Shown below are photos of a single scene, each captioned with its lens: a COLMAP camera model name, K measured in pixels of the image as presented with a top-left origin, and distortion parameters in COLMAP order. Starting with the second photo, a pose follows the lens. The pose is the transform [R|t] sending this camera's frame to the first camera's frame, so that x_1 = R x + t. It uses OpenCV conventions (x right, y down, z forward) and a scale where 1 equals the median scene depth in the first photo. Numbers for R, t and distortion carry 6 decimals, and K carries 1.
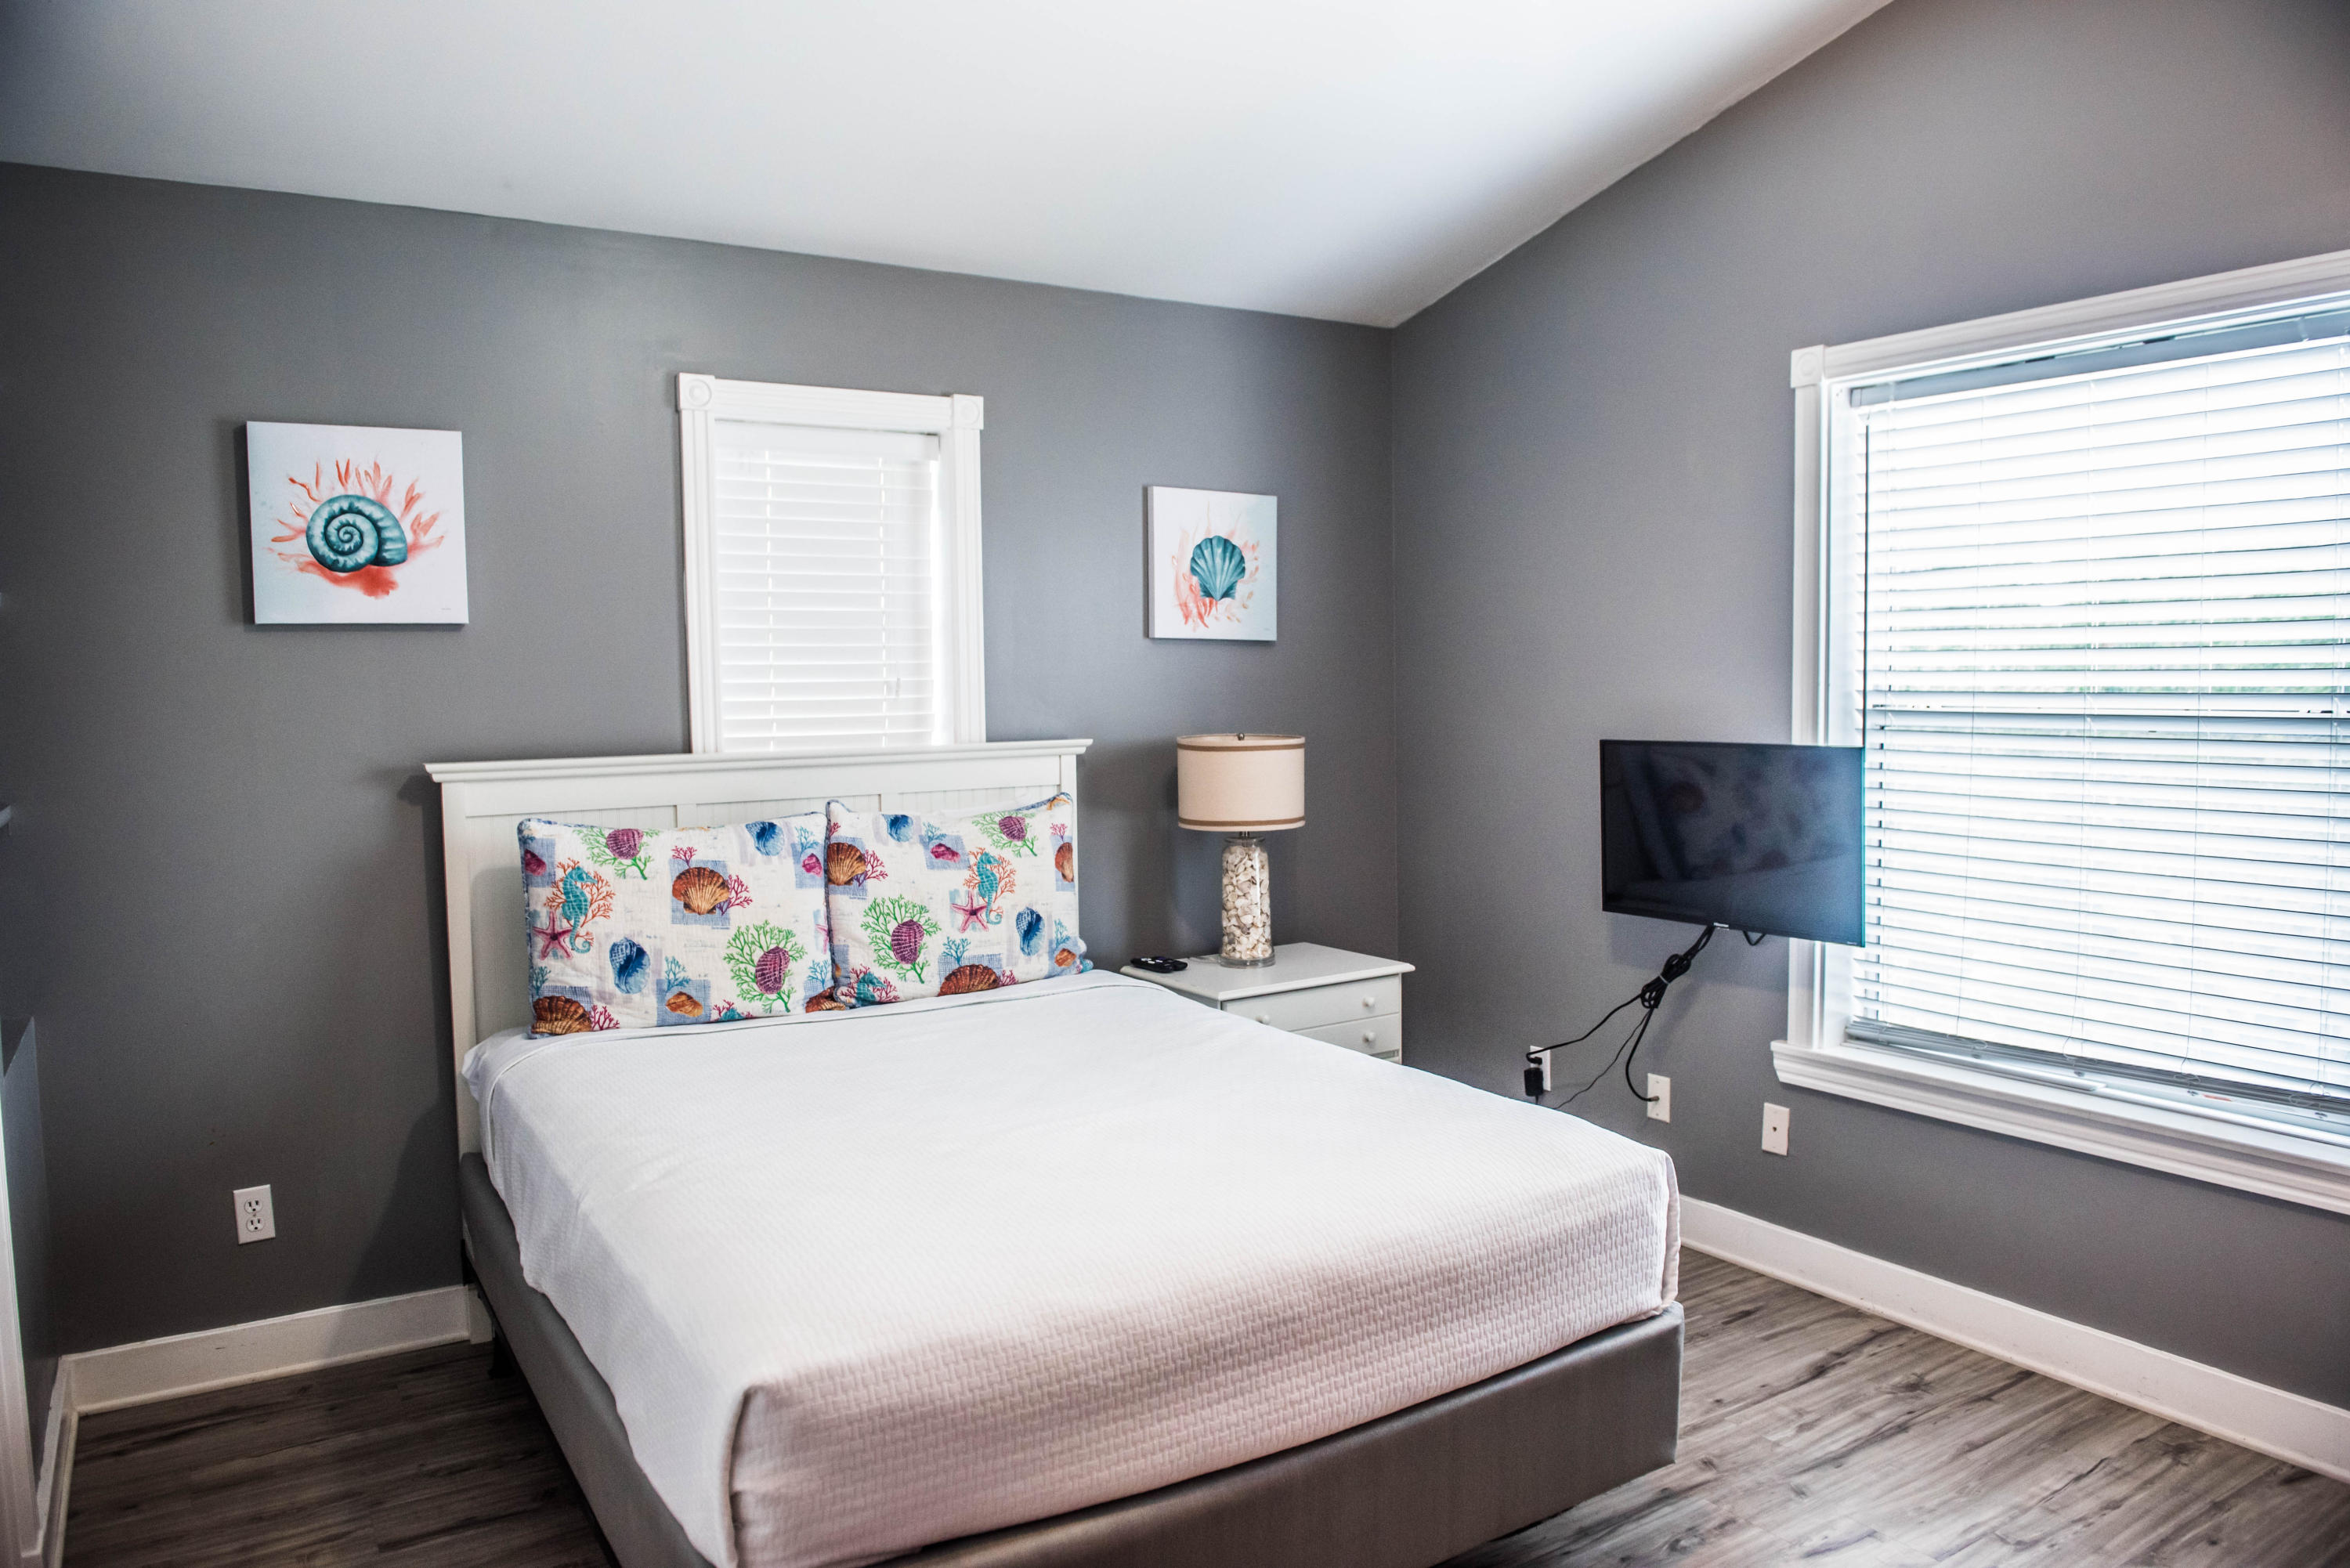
lens RADIAL K [[1604.5, 0, 1173.3], [0, 1604.5, 783.8], [0, 0, 1]] dist [-0.050822, -0.003566]
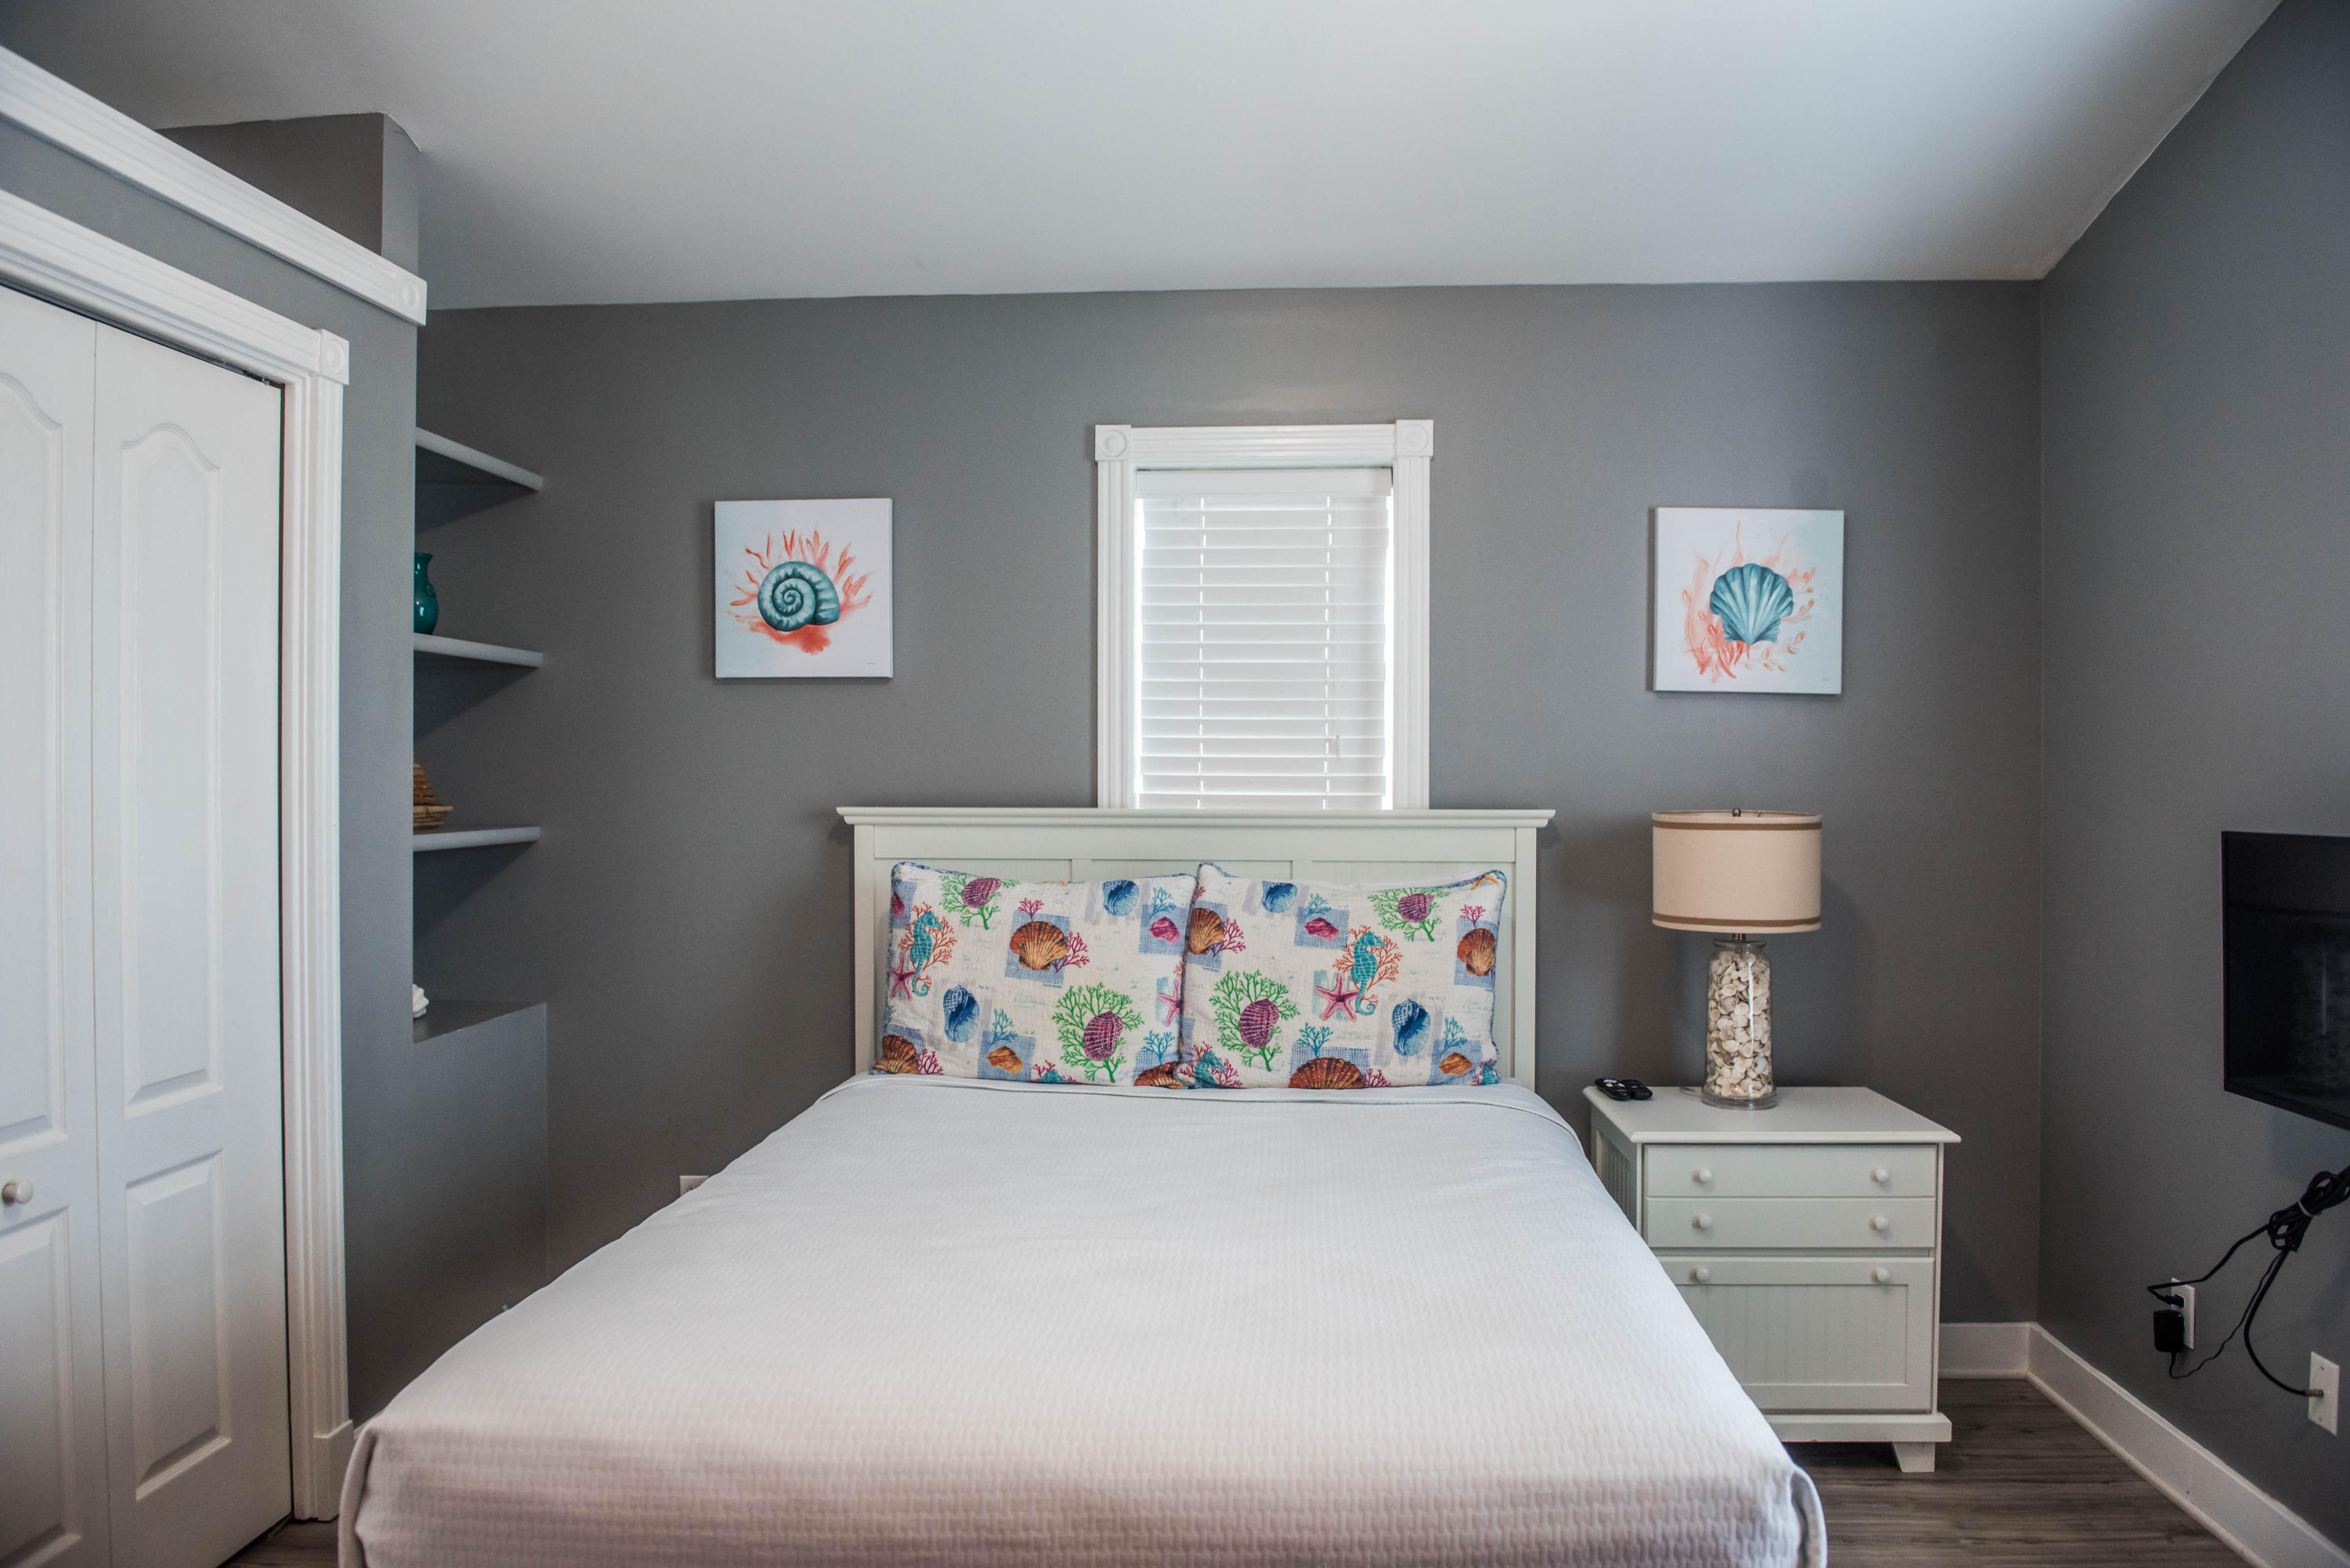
lens RADIAL K [[1604.5, 0, 1176.6], [0, 1604.5, 781.6], [0, 0, 1]] dist [-0.050822, -0.003566]
pose [[0.807280, 0.021467, -0.589777, 0.308409], [-0.053039, 0.997933, -0.036276, -0.001857], [0.587780, 0.060566, 0.806751, 0.222860]]
